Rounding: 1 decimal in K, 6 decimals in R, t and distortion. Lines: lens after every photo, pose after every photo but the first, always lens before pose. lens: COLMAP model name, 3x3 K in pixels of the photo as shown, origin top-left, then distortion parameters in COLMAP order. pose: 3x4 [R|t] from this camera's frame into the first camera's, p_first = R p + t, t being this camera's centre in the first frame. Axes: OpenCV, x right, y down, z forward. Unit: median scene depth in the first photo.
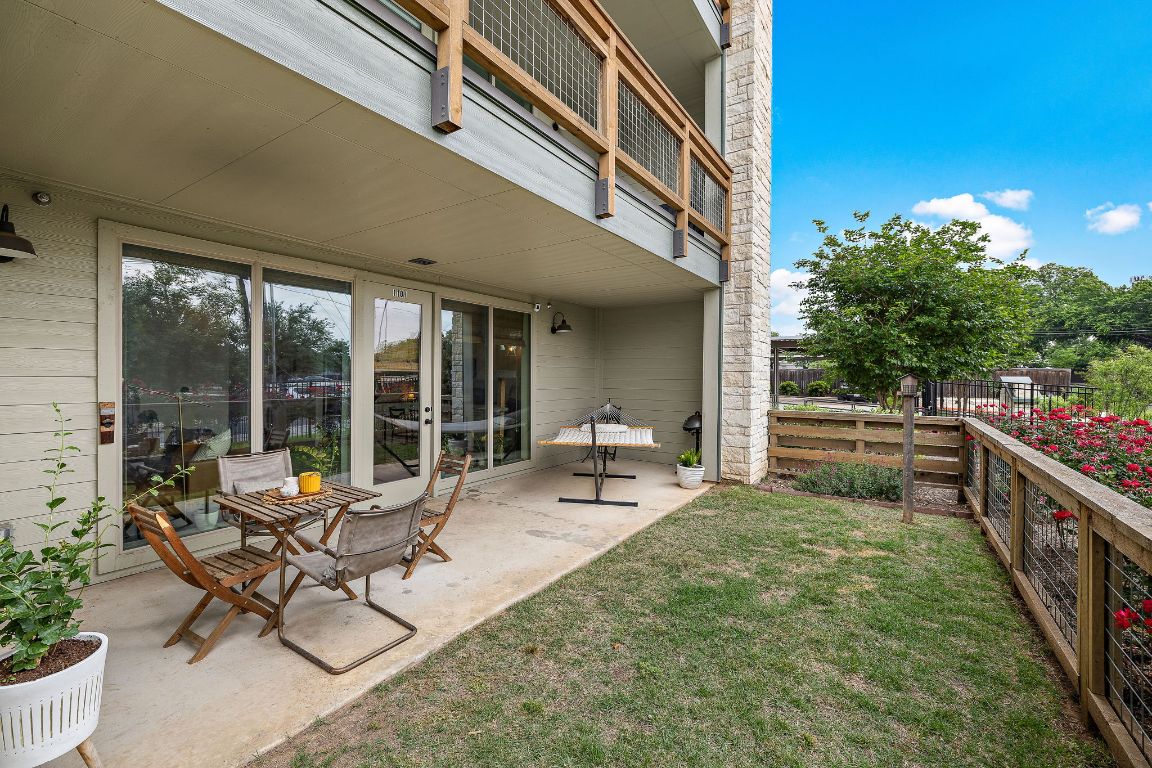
lens RADIAL K [[486.2, 0, 568.7], [0, 486.2, 378.5], [0, 0, 1]] dist [0.002244, 0.000184]
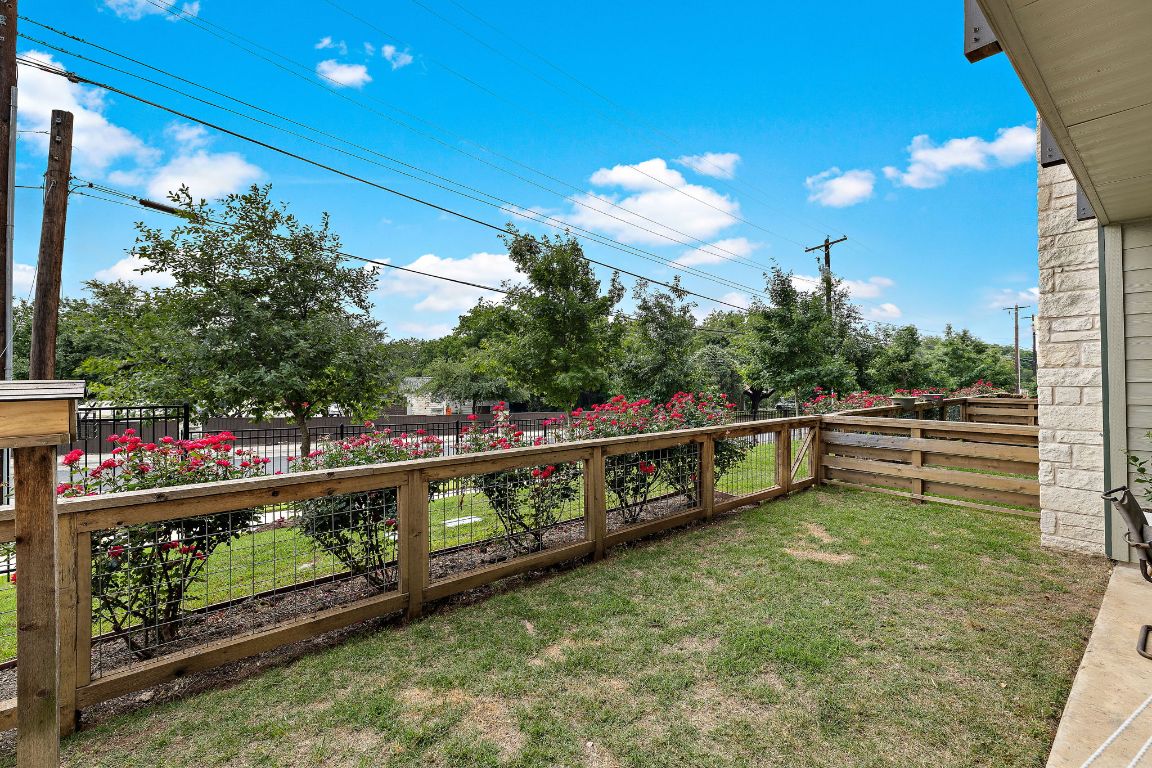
lens RADIAL K [[486.2, 0, 571.5], [0, 486.2, 381.4], [0, 0, 1]] dist [0.002244, 0.000184]
pose [[-0.956804, 0.003552, 0.290712, 0.301062], [0.005801, 0.999960, 0.006875, -0.011490], [-0.290676, 0.008264, -0.956786, 1.446903]]
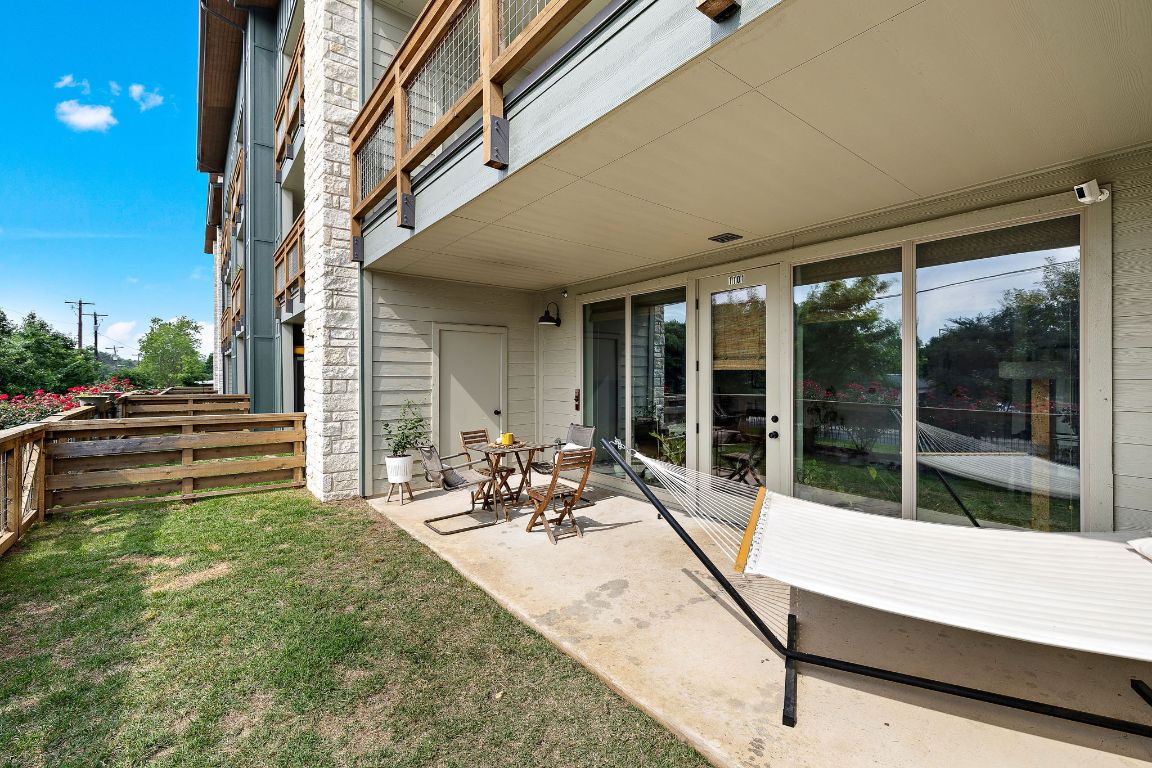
lens RADIAL K [[486.2, 0, 573.7], [0, 486.2, 379.0], [0, 0, 1]] dist [0.002244, 0.000184]
pose [[-0.309835, 0.001541, -0.950789, 0.699986], [-0.005907, 0.999976, 0.003546, 0.001550], [0.950772, 0.006715, -0.309818, 1.242764]]
